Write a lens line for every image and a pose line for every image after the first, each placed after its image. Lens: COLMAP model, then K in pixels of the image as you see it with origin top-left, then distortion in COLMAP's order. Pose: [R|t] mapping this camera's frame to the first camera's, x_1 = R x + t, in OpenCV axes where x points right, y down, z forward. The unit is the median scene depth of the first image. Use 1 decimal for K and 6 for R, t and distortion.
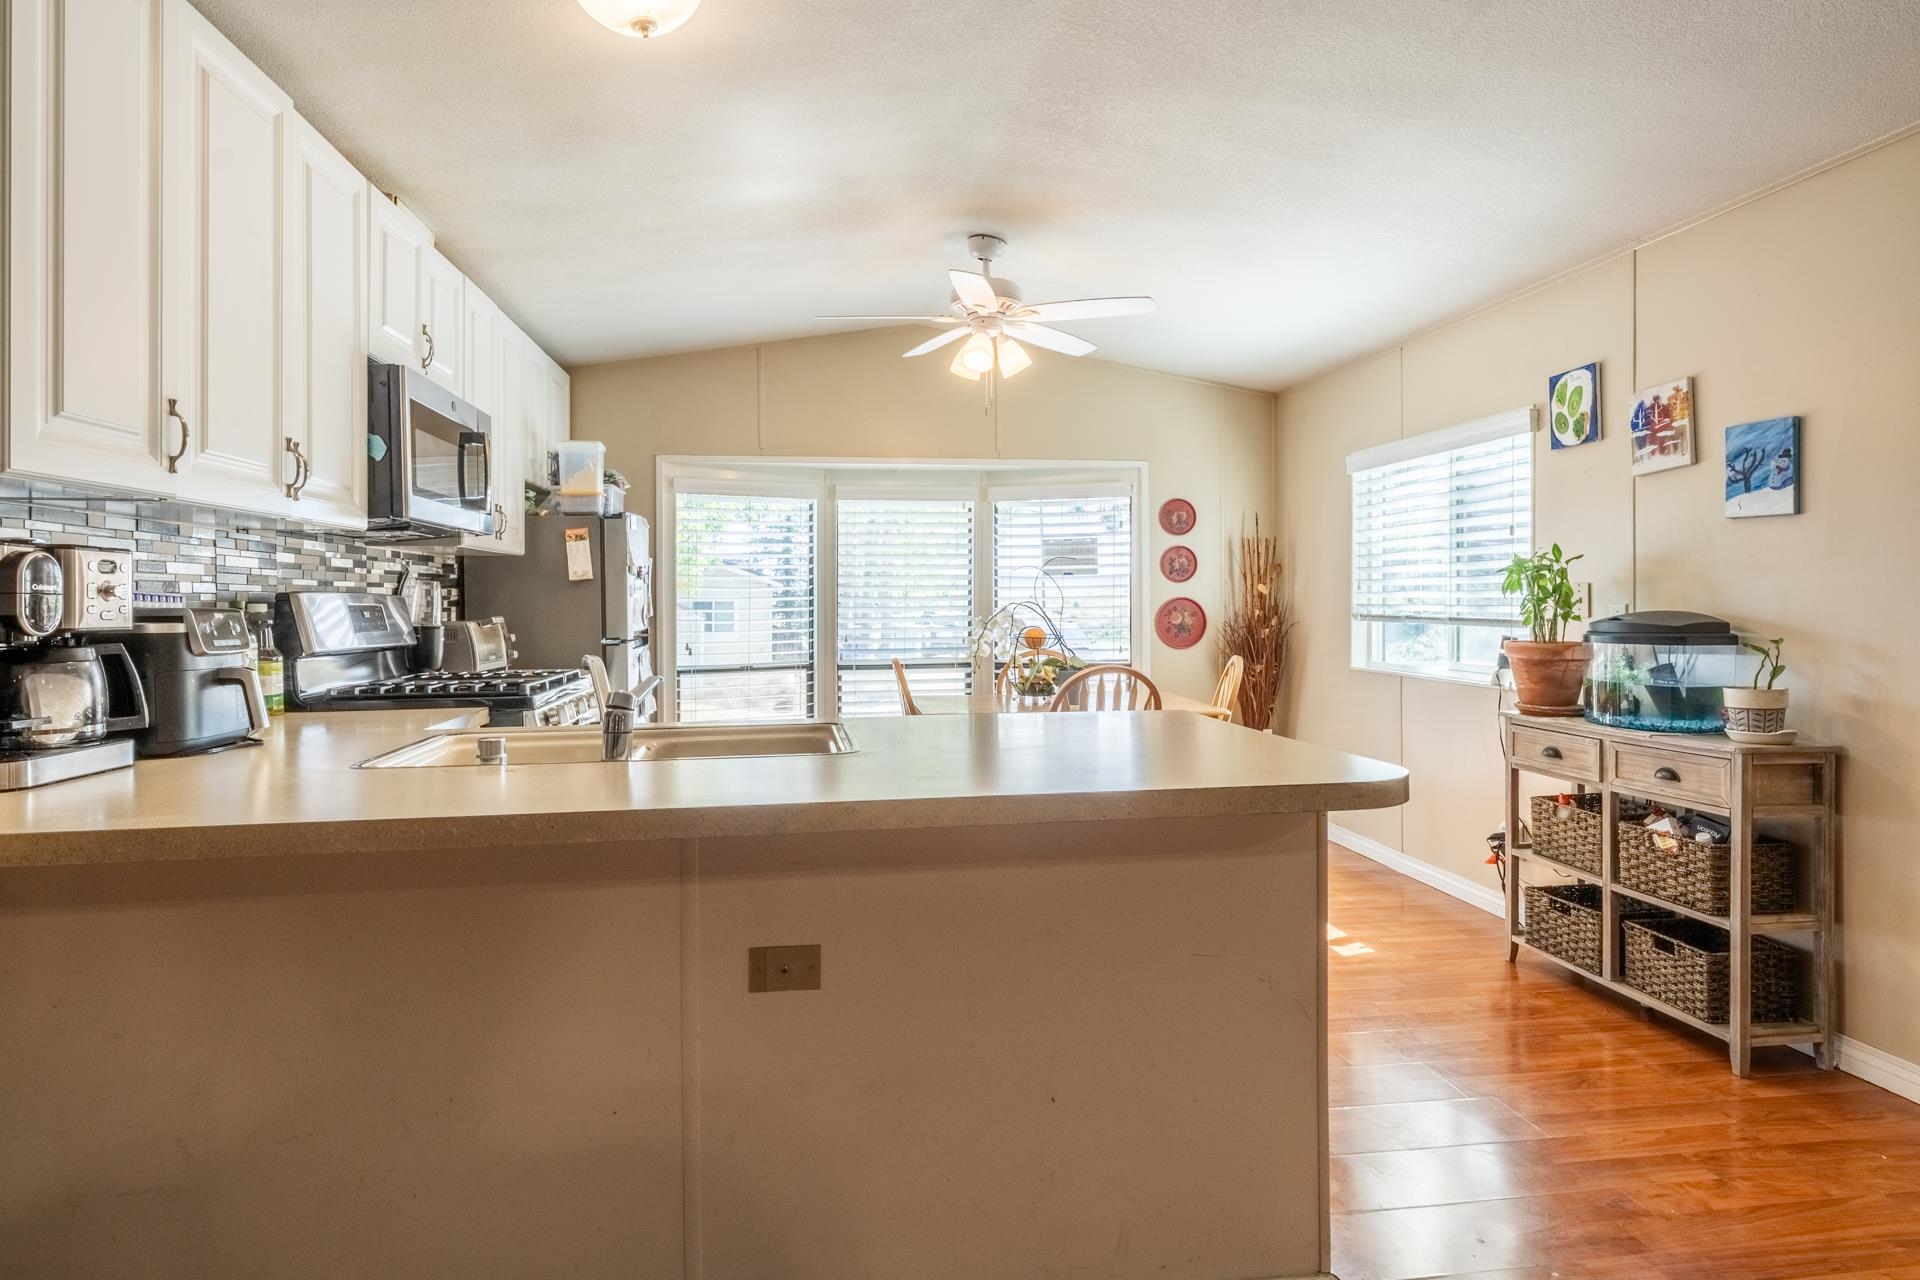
lens RADIAL K [[1021.9, 0, 952.0], [0, 1021.9, 593.2], [0, 0, 1]] dist [-0.000529, -0.002225]
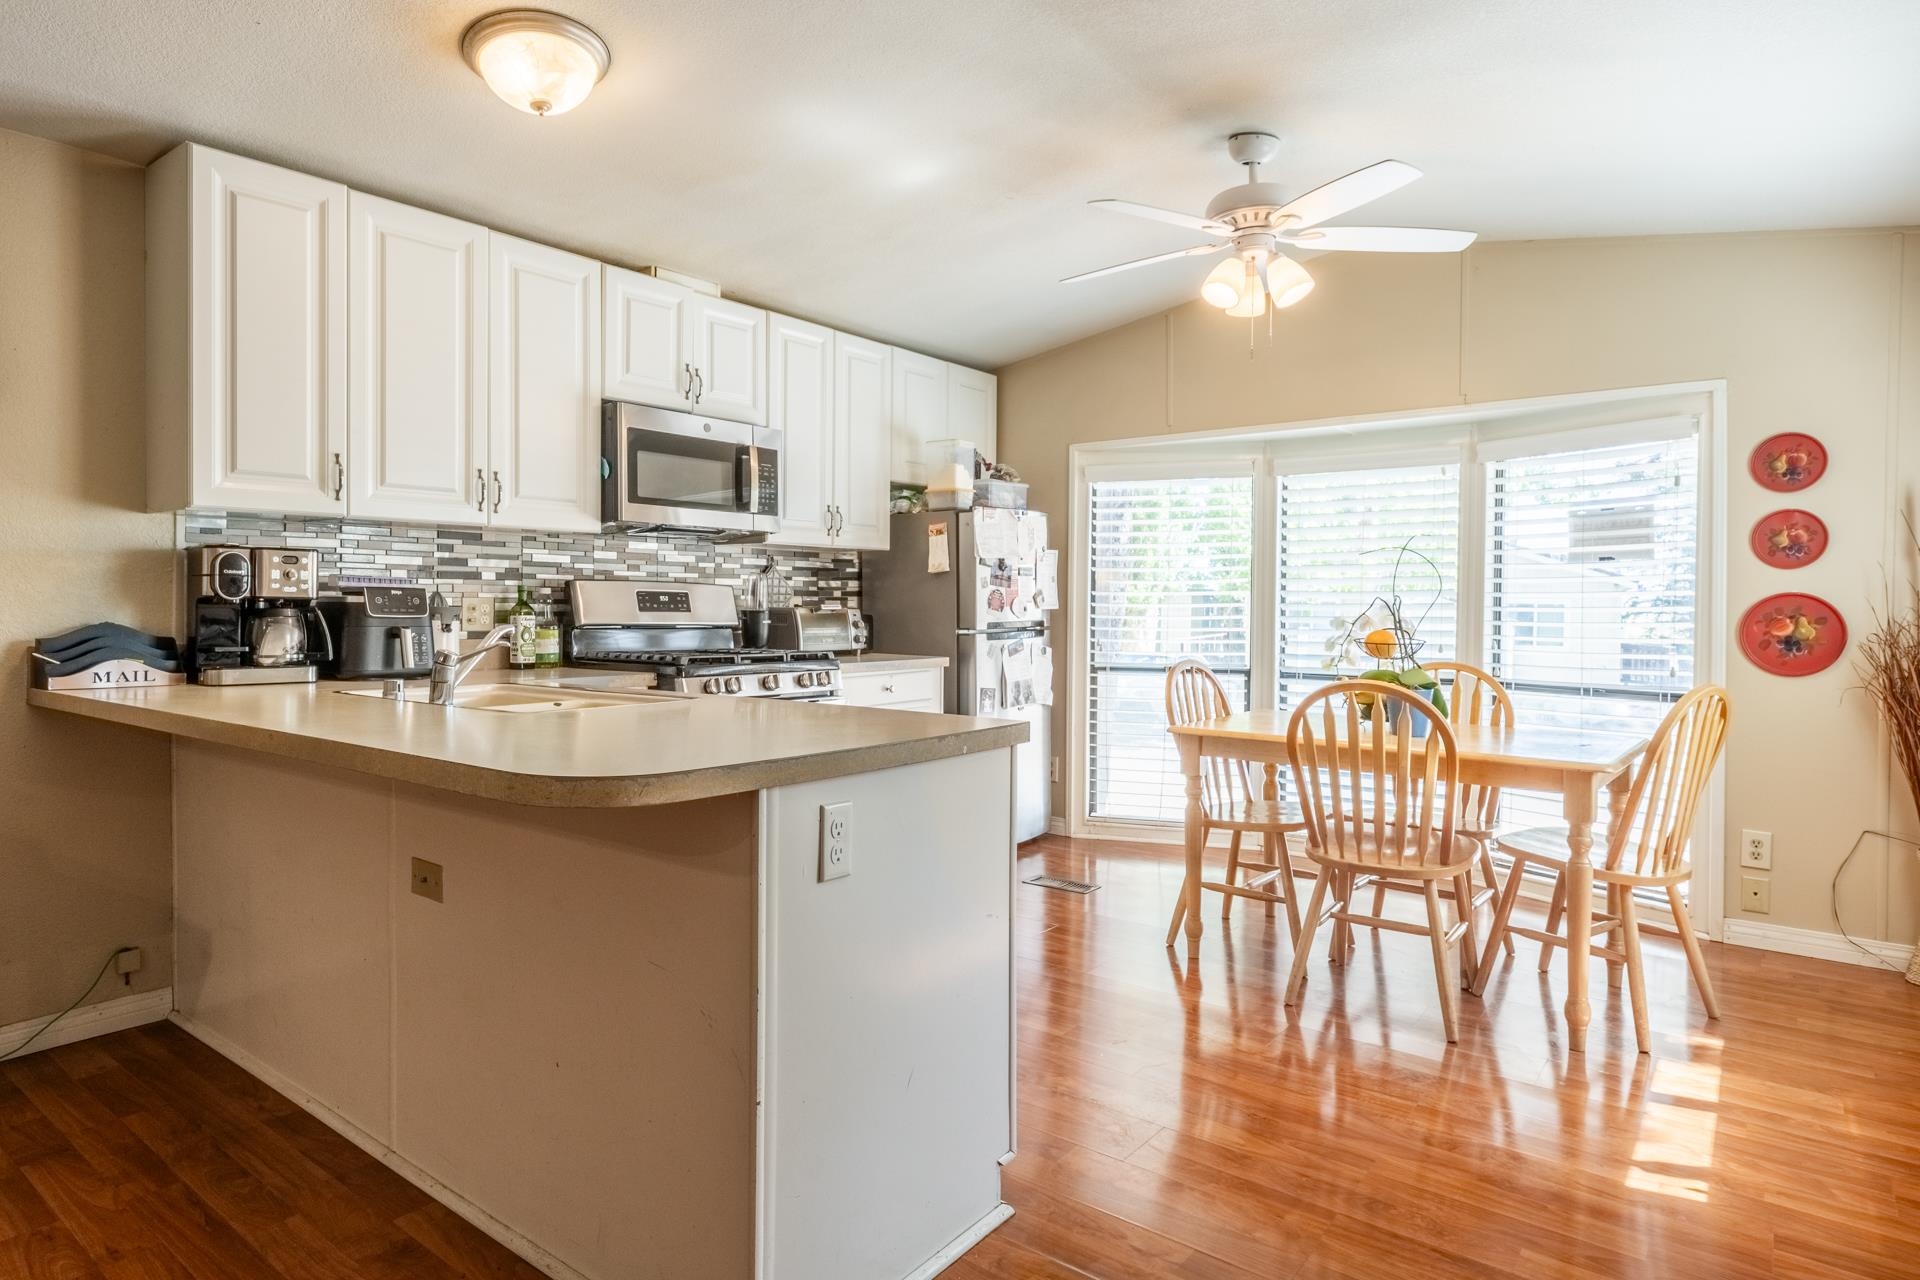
lens RADIAL K [[1099.4, 0, 907.2], [0, 1099.4, 606.8], [0, 0, 1]] dist [-0.005624, 0.001064]
pose [[0.675607, 0.012443, -0.737157, 0.448894], [-0.004981, 0.999912, 0.012313, 0.009038], [0.737245, -0.004647, 0.675609, 0.205978]]
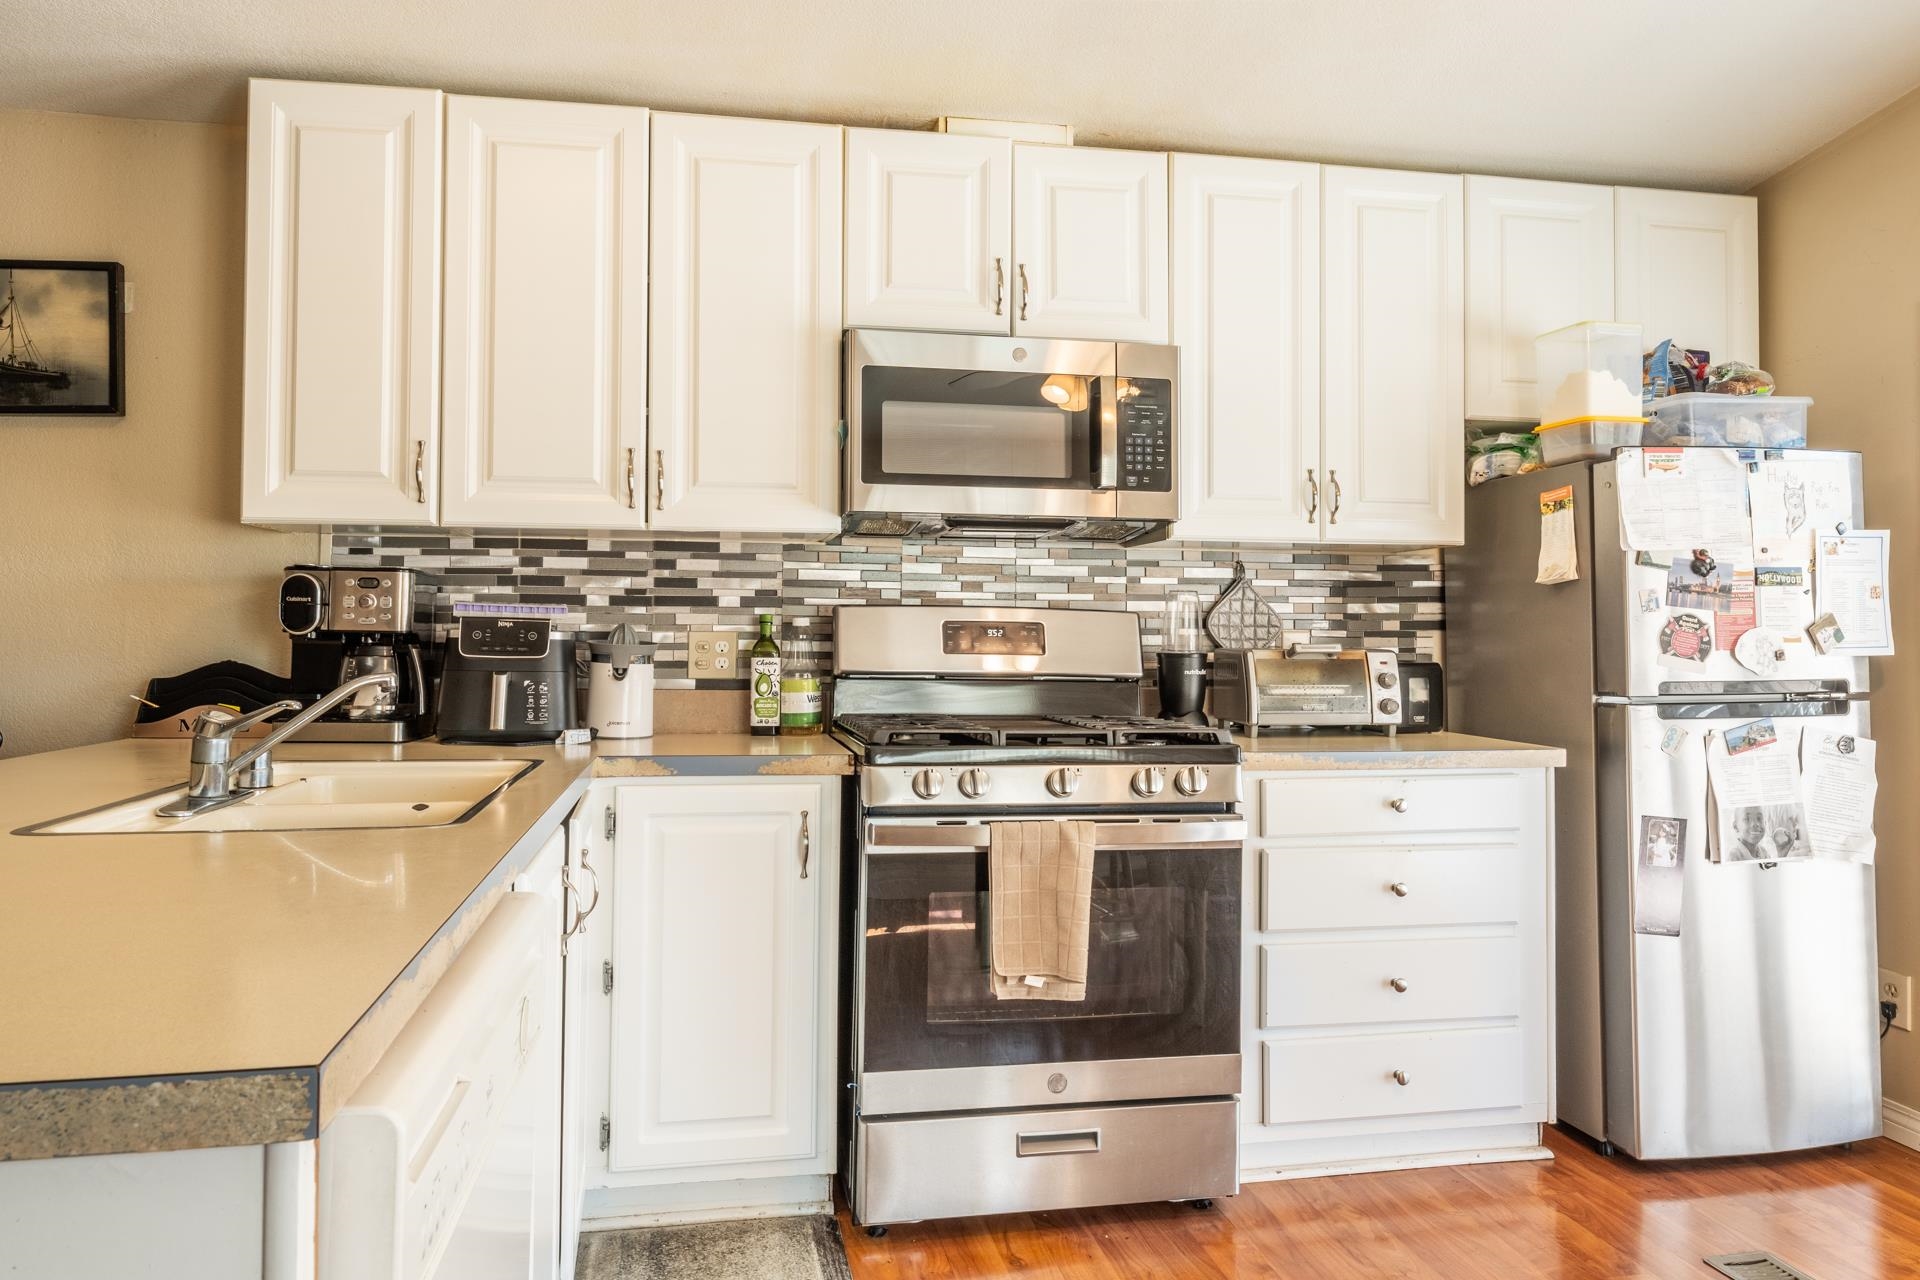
lens RADIAL K [[1221.0, 0, 937.3], [0, 1221.0, 598.4], [0, 0, 1]] dist [-0.003992, 0.007262]
pose [[0.025823, -0.024063, -0.999377, 0.278579], [-0.000769, 0.999709, -0.024091, 0.011689], [0.999666, 0.001391, 0.025797, 0.645410]]
